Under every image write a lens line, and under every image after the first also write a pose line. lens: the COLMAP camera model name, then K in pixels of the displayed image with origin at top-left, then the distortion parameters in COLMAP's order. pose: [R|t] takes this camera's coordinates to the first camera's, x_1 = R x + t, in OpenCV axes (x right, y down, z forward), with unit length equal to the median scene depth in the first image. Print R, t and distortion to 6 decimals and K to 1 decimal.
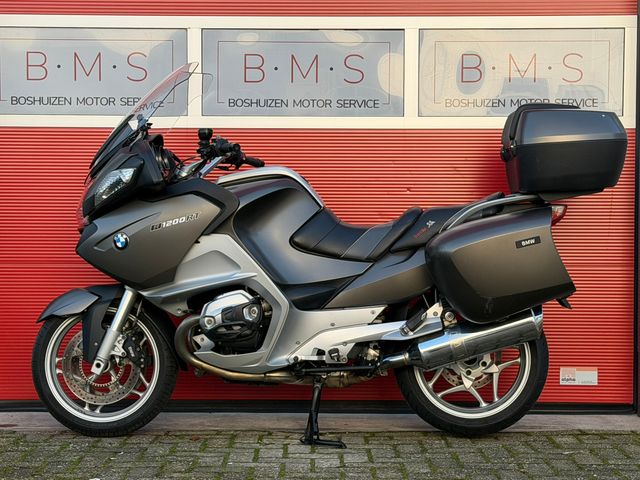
lens RADIAL K [[1348.5, 0, 323.5], [0, 1348.5, 252.5], [0, 0, 1]] dist [0.150336, 0.000000]
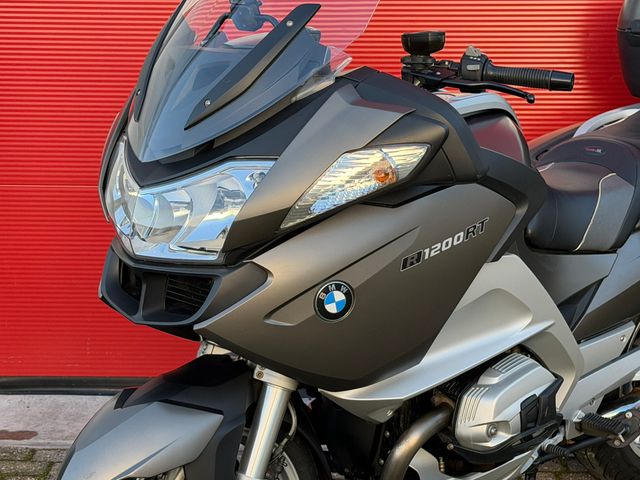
lens RADIAL K [[1348.5, 0, 307.3], [0, 1348.5, 255.0], [0, 0, 1]] dist [0.150336, 0.000000]
pose [[0.999832, 0.003281, -0.018014, -0.072830], [0.000279, 0.980968, 0.194170, -0.090239], [0.018308, -0.194143, 0.980802, 0.330983]]
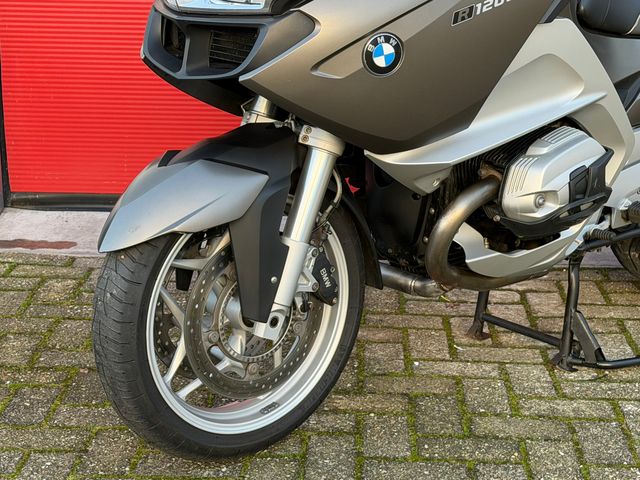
lens RADIAL K [[1348.5, 0, 320.1], [0, 1348.5, 251.4], [0, 0, 1]] dist [0.150336, 0.000000]
pose [[0.999475, 0.012686, -0.029797, -0.077569], [-0.004247, 0.963484, 0.267732, -0.050573], [0.032106, -0.267465, 0.963033, 0.328567]]
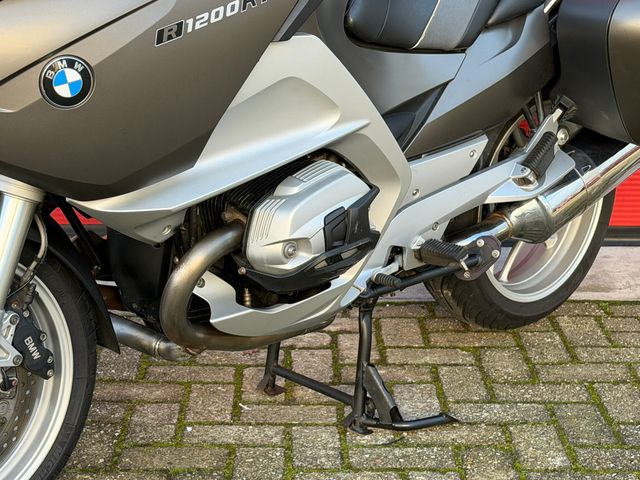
lens RADIAL K [[1348.5, 0, 317.0], [0, 1348.5, 242.9], [0, 0, 1]] dist [0.150336, 0.000000]
pose [[0.999913, -0.006250, 0.011627, -0.019363], [0.002938, 0.964078, 0.265602, -0.049138], [-0.012869, -0.265544, 0.964013, 0.398901]]
